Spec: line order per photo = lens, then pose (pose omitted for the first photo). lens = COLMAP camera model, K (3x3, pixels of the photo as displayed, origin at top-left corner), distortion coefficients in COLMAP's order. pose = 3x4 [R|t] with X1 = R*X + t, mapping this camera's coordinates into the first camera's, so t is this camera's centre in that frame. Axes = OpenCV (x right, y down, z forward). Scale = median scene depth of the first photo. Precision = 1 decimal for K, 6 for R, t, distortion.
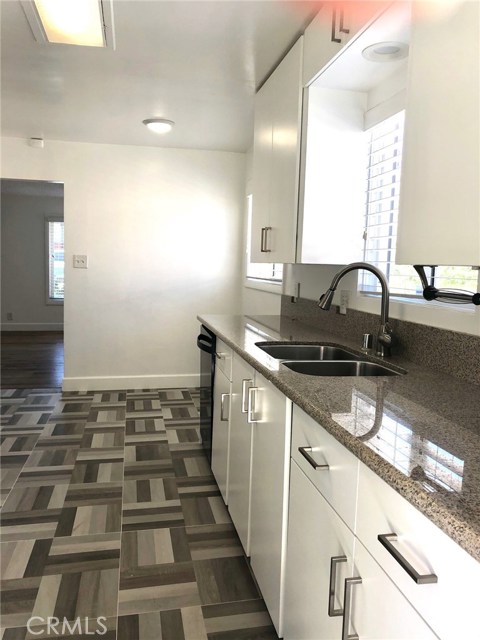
lens RADIAL K [[525.1, 0, 242.1], [0, 525.1, 320.1], [0, 0, 1]] dist [0.043388, -0.052192]
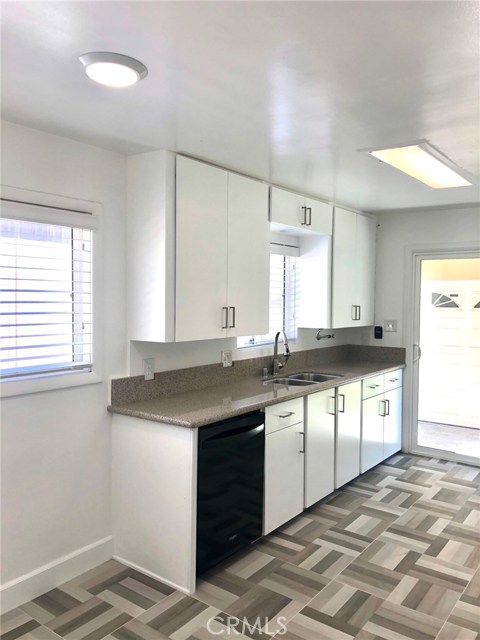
lens RADIAL K [[525.1, 0, 240.9], [0, 525.1, 319.6], [0, 0, 1]] dist [0.043388, -0.052192]
pose [[-0.662977, -0.067122, 0.745625, -0.903285], [0.046194, 0.990407, 0.130231, -0.328167], [-0.747214, 0.120784, -0.653516, 1.924894]]
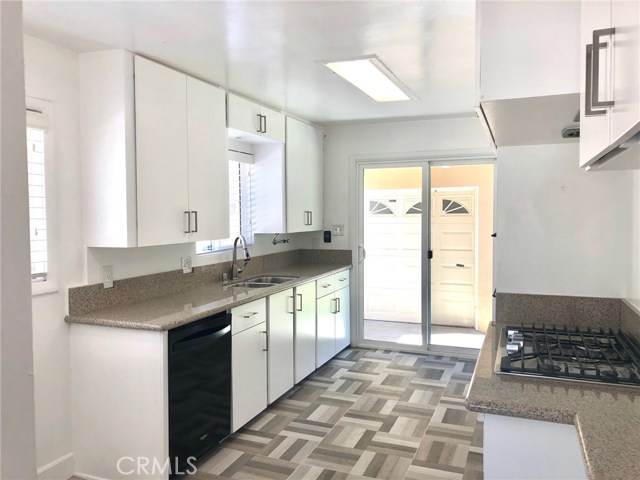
lens RADIAL K [[525.1, 0, 316.5], [0, 525.1, 239.7], [0, 0, 1]] dist [0.043388, -0.052192]
pose [[-0.832534, -0.054506, 0.551285, -0.895466], [0.037334, 0.987365, 0.154001, -0.312385], [-0.552714, 0.148793, -0.819981, 1.997215]]
